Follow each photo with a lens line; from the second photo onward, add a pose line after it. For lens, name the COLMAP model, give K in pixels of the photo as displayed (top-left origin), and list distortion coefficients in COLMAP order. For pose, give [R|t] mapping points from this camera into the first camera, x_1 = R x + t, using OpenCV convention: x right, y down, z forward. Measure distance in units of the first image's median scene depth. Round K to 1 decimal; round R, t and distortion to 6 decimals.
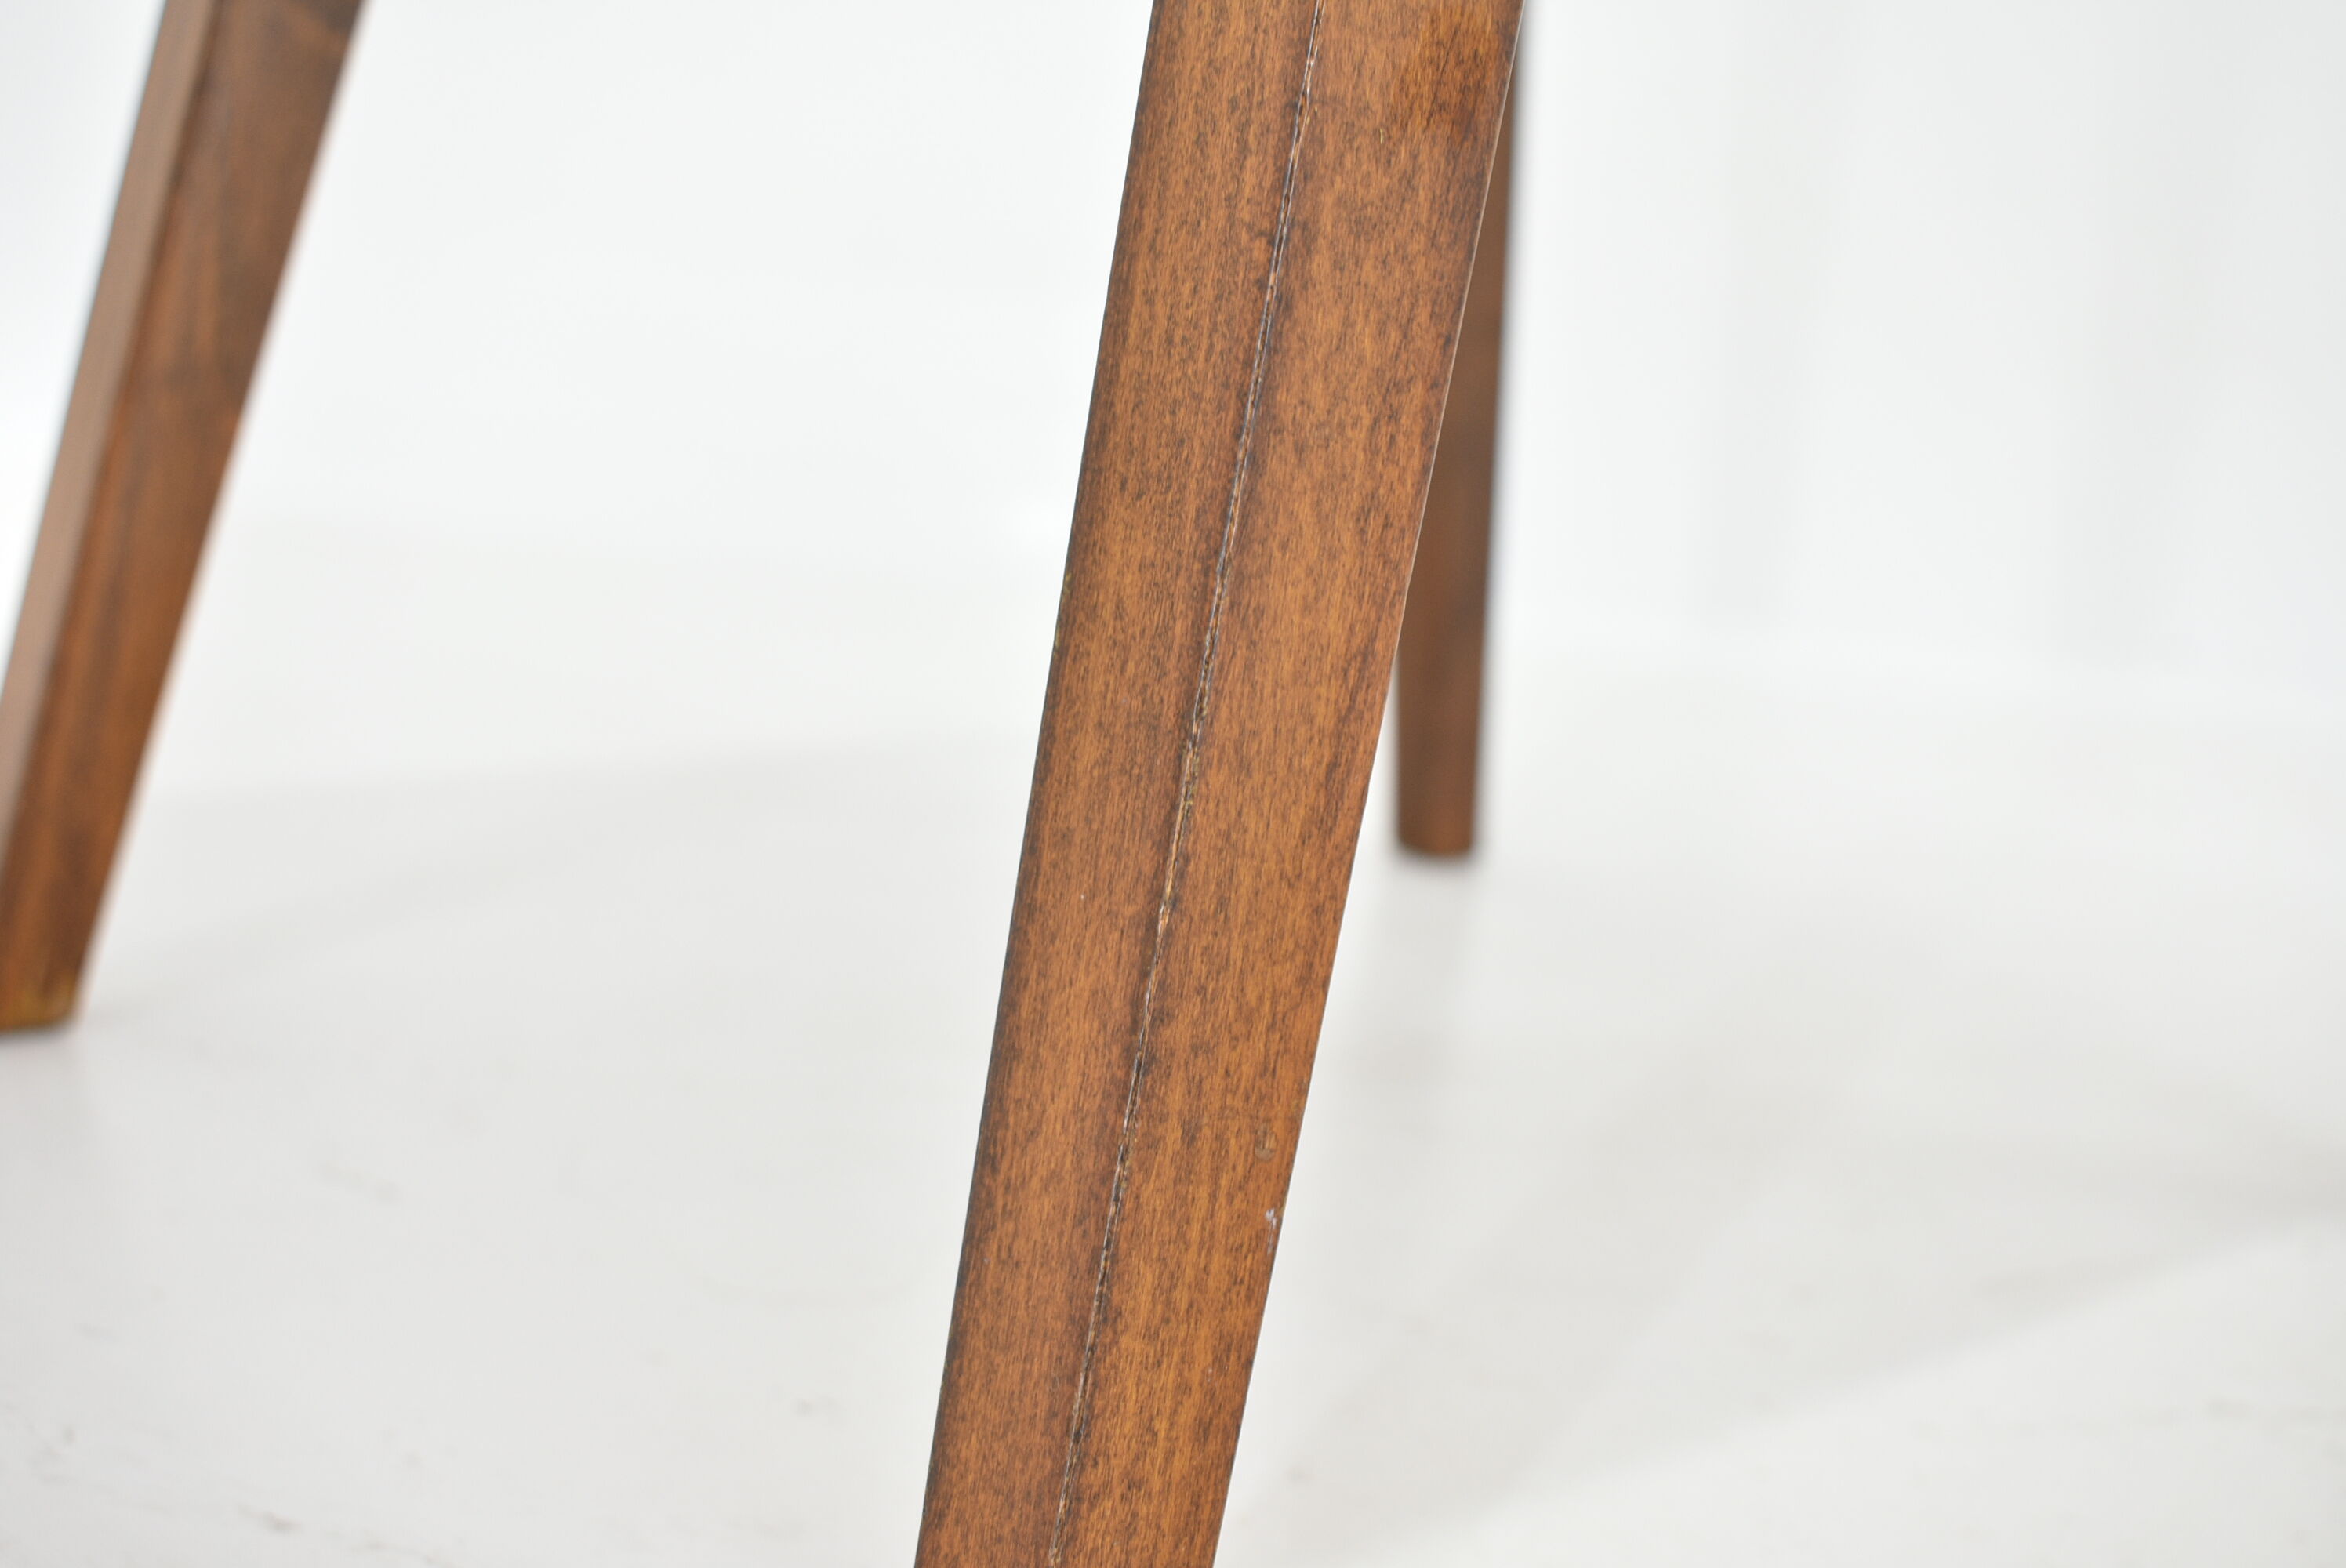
lens RADIAL K [[2756.3, 0, 1173.0], [0, 2756.3, 784.0], [0, 0, 1]] dist [-0.030160, -0.018983]
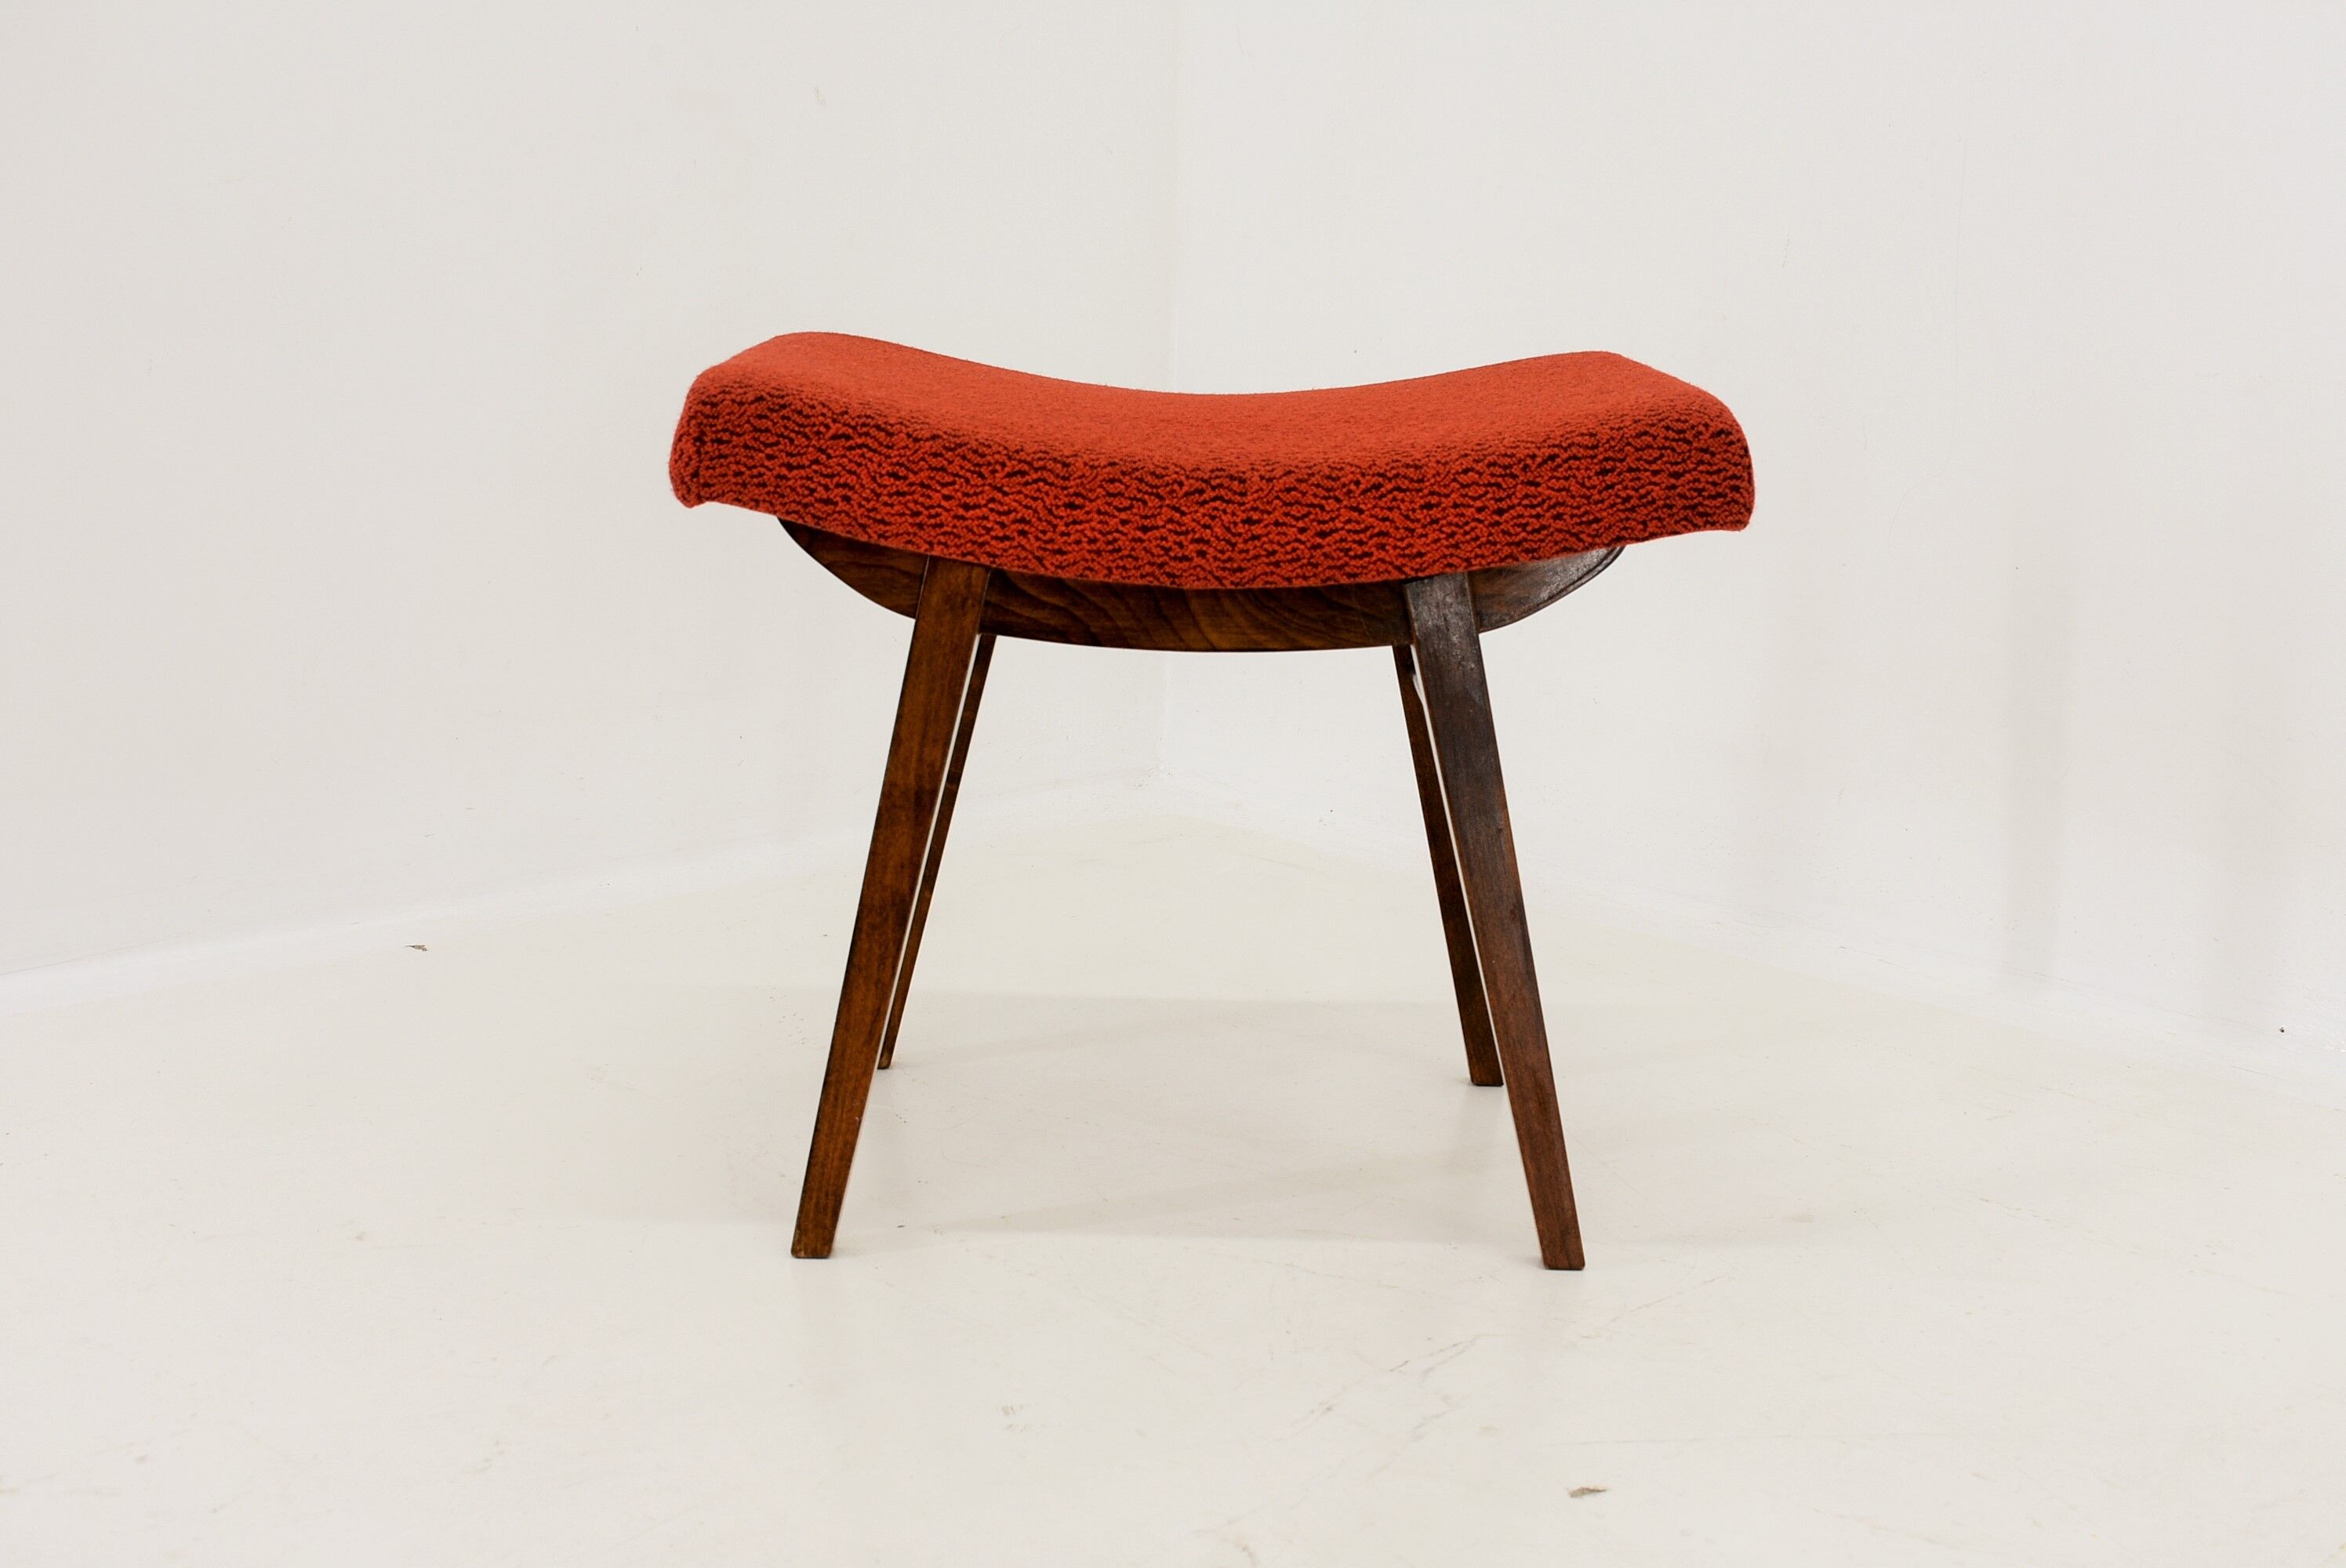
lens RADIAL K [[2763.3, 0, 1173.0], [0, 2763.3, 784.0], [0, 0, 1]] dist [-0.030049, -0.006184]
pose [[0.771939, 0.060027, -0.632856, 3.700038], [-0.094742, 0.995277, -0.021160, -0.407201], [0.628597, 0.076292, 0.773980, -2.635511]]
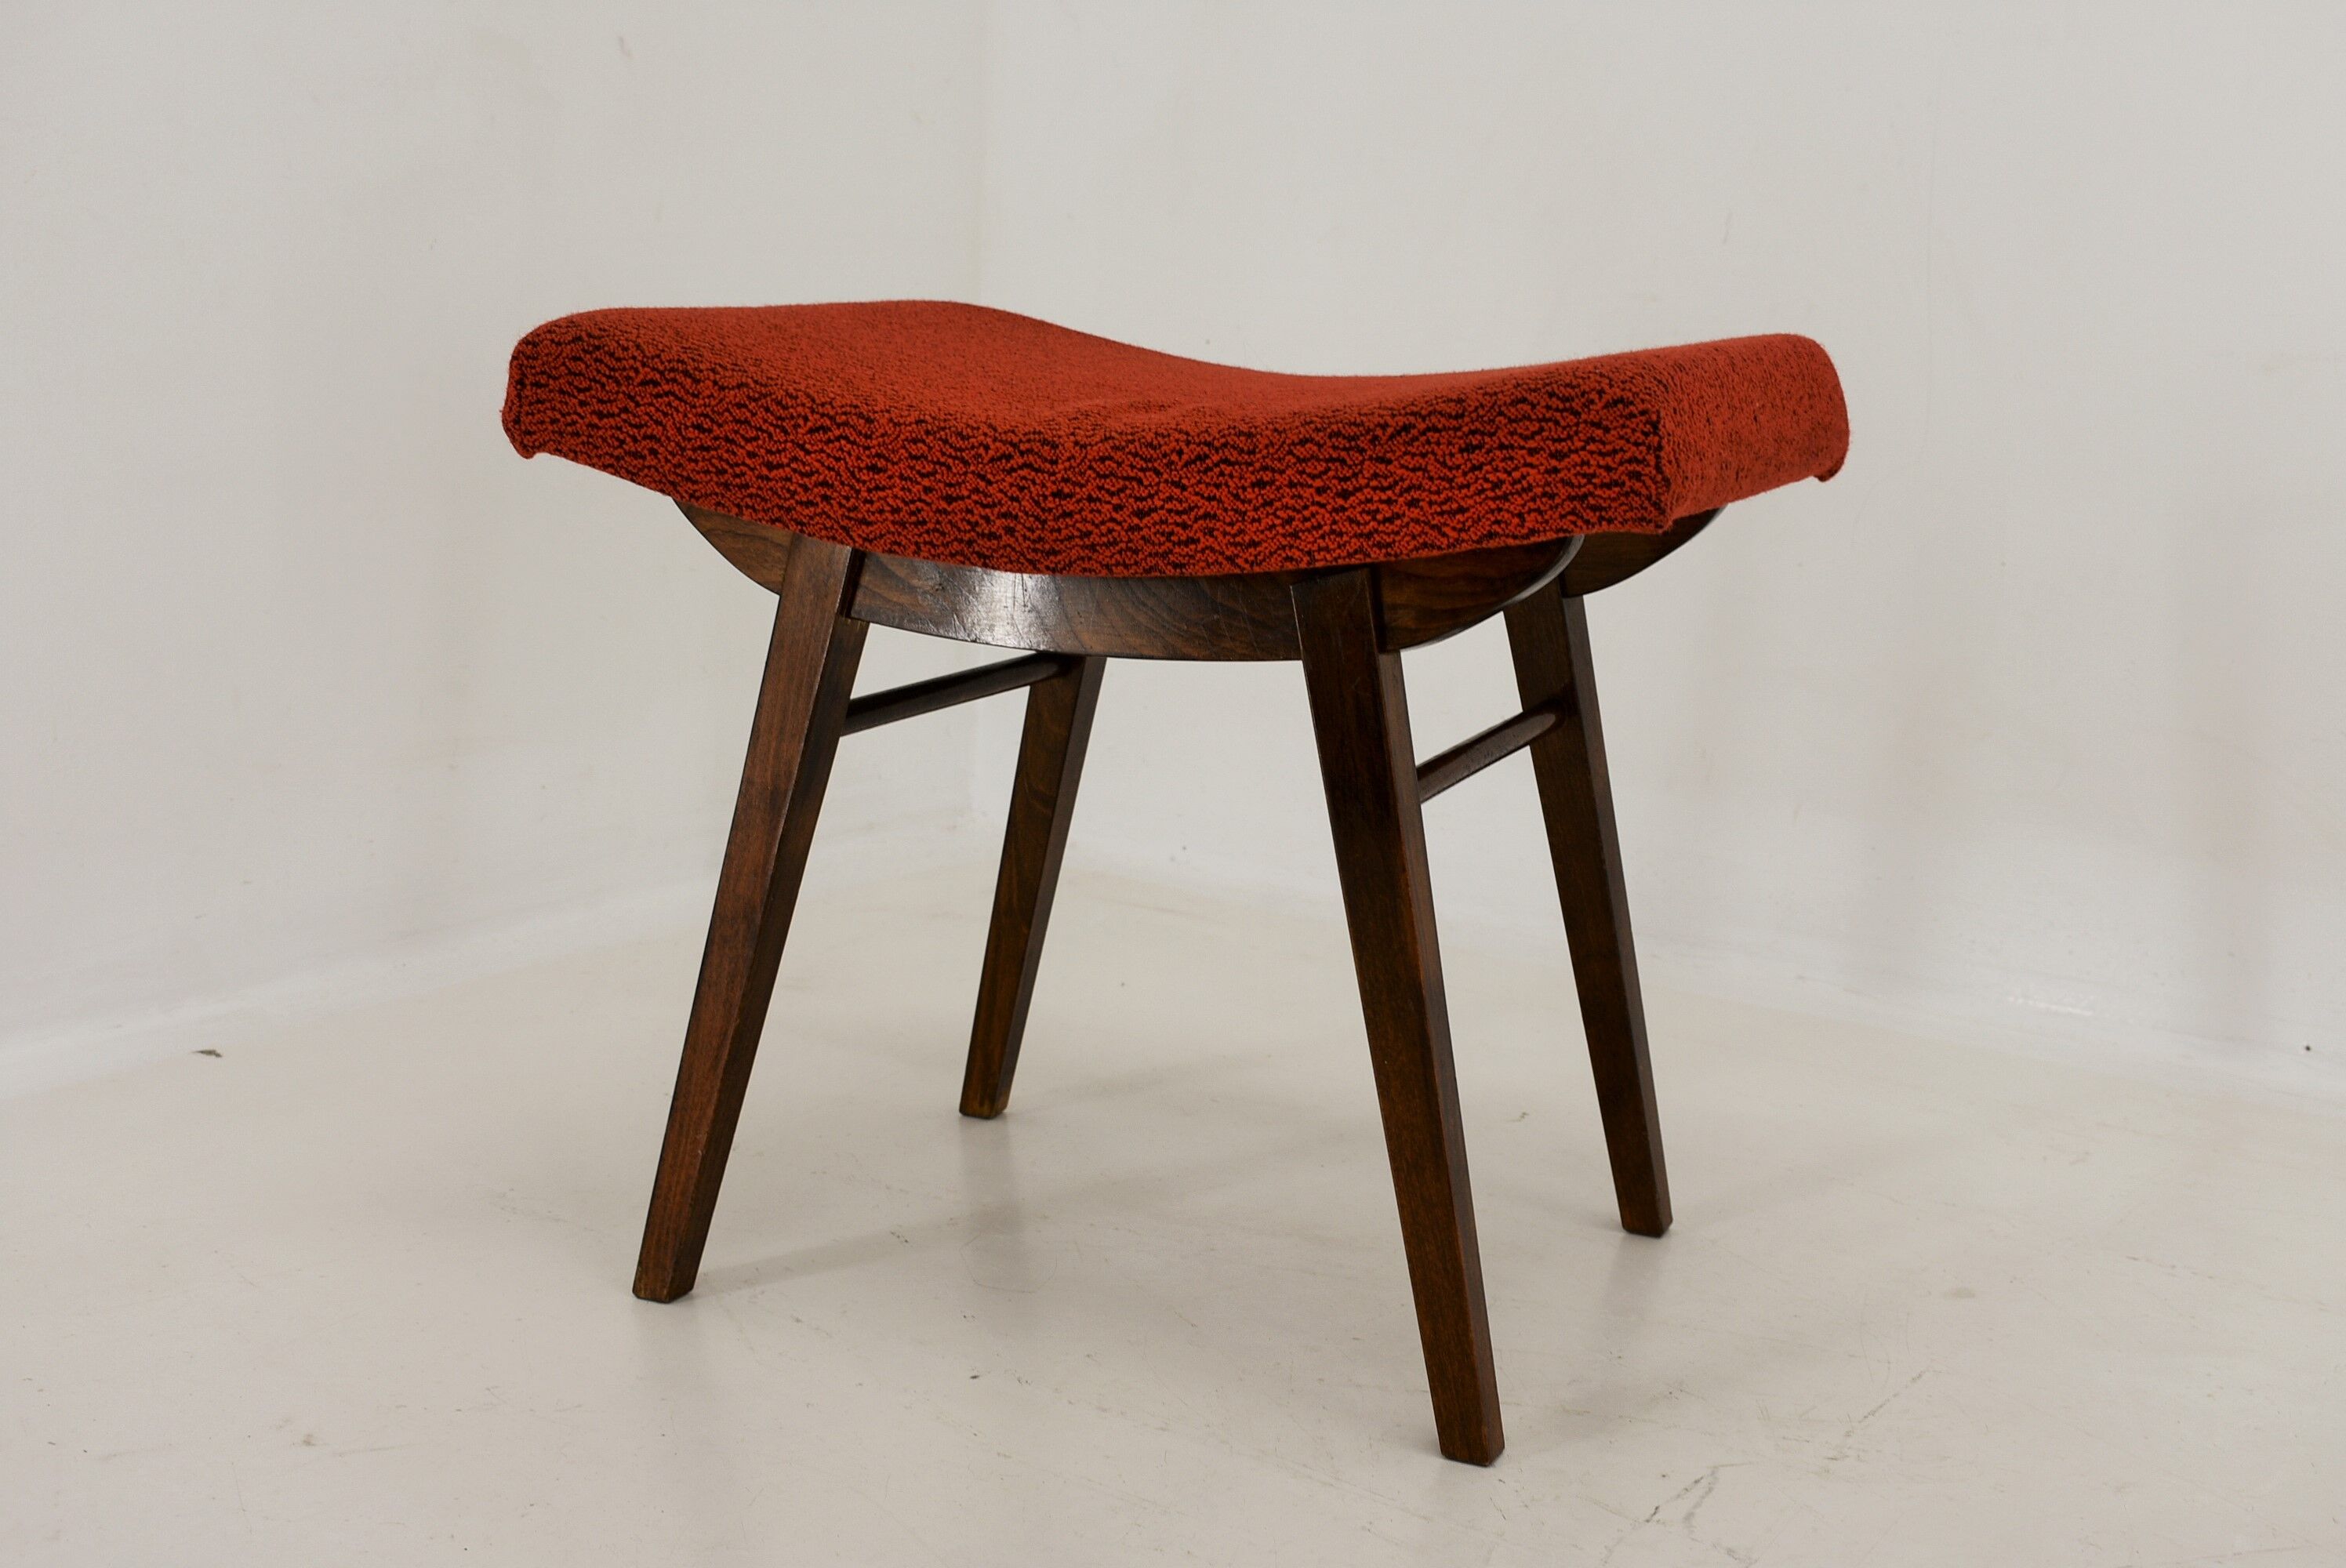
lens RADIAL K [[2763.3, 0, 1173.0], [0, 2763.3, 784.0], [0, 0, 1]] dist [-0.030049, -0.006184]
pose [[0.446559, 0.089996, -0.890217, 4.422540], [-0.186565, 0.982426, 0.005731, -0.615793], [0.875088, 0.163524, 0.455501, -0.488117]]
